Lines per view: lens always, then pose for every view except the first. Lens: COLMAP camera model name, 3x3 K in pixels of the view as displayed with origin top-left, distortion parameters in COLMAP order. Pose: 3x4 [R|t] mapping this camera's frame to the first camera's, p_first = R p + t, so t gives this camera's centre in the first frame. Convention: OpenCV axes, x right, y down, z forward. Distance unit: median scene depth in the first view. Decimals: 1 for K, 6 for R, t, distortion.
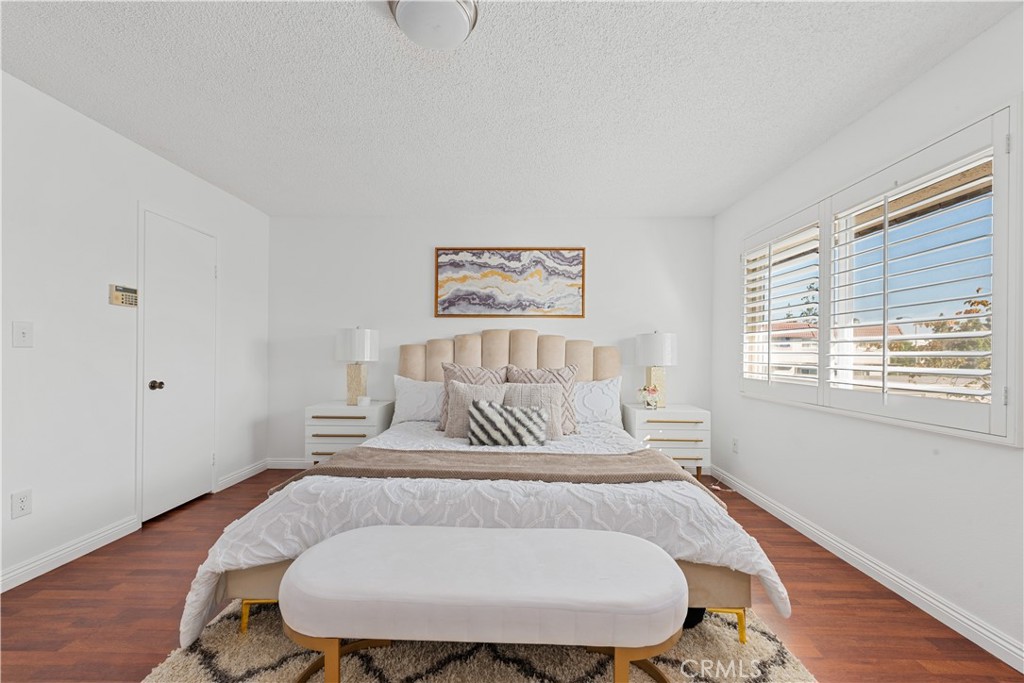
lens RADIAL K [[409.9, 0, 523.3], [0, 409.9, 351.5], [0, 0, 1]] dist [0.013253, -0.000350]
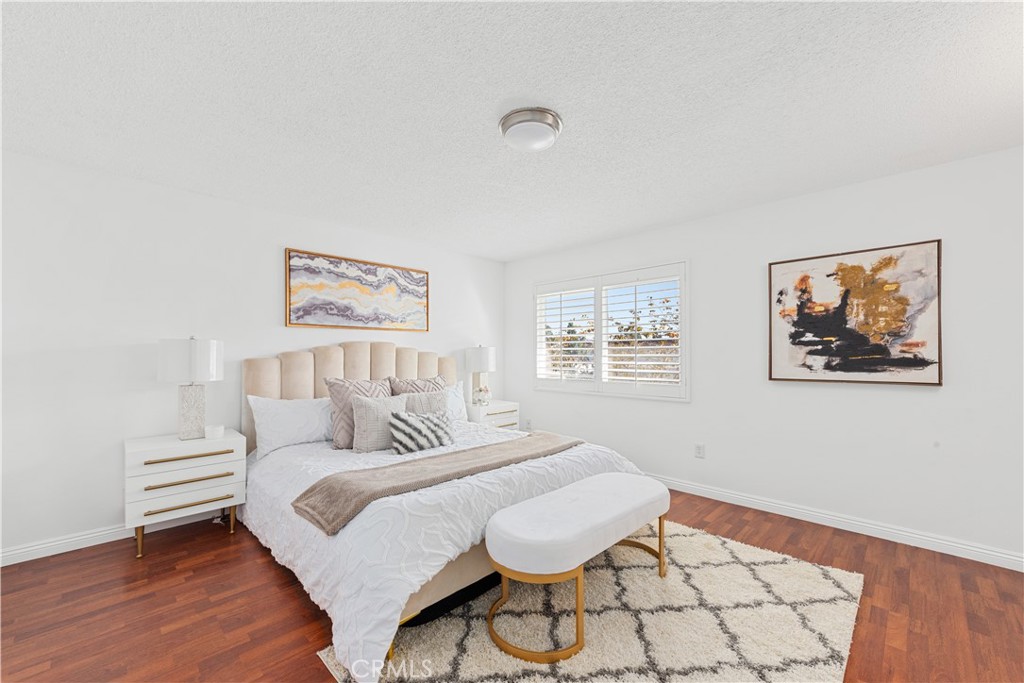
lens RADIAL K [[409.9, 0, 512.0], [0, 409.9, 343.6], [0, 0, 1]] dist [0.013253, -0.000350]
pose [[0.686377, 0.012047, 0.727146, -0.527931], [0.001082, 0.999845, -0.017586, -0.030393], [-0.727245, 0.012858, 0.686257, 0.038485]]
